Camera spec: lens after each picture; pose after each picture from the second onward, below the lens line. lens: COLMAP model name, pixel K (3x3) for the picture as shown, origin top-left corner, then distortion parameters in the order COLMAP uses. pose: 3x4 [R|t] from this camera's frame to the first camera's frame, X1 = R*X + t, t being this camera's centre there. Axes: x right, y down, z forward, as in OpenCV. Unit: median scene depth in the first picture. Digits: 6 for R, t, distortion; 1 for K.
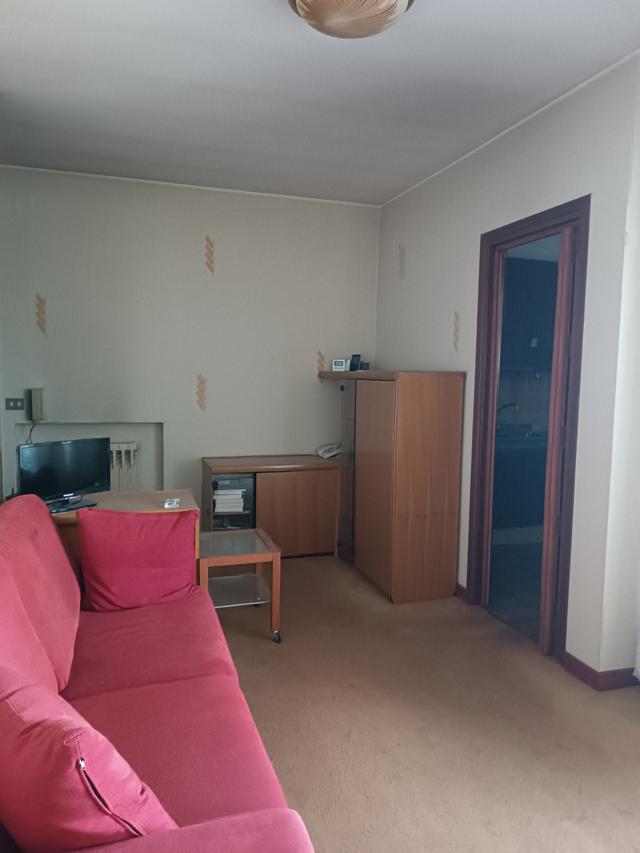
lens RADIAL K [[609.6, 0, 321.8], [0, 609.6, 429.6], [0, 0, 1]] dist [0.038609, -0.038885]
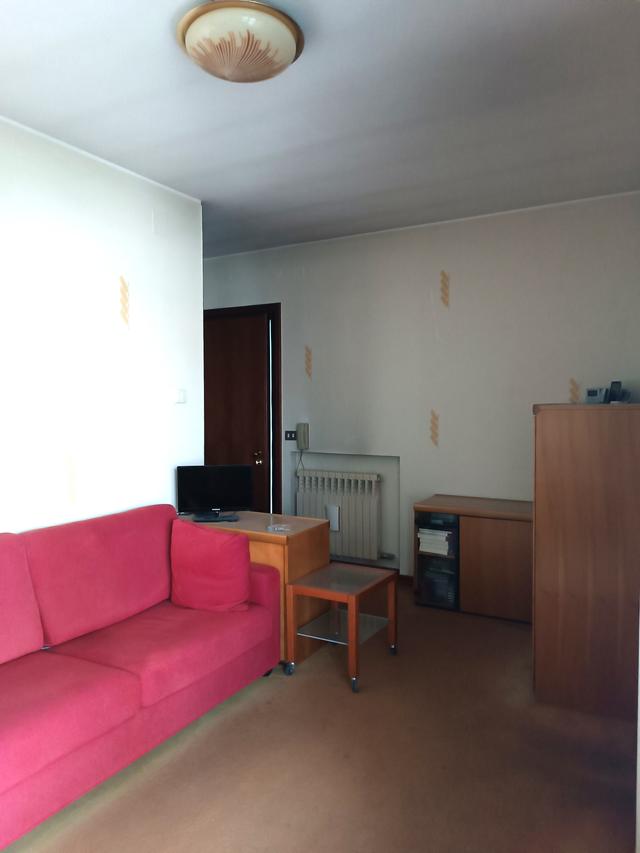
lens RADIAL K [[596.7, 0, 321.2], [0, 596.7, 422.6], [0, 0, 1]] dist [0.010377, -0.012552]
pose [[0.661597, 0.002301, -0.749856, 0.425629], [-0.057141, 0.997242, -0.047355, -0.013726], [0.747679, 0.074178, 0.659904, 0.240657]]
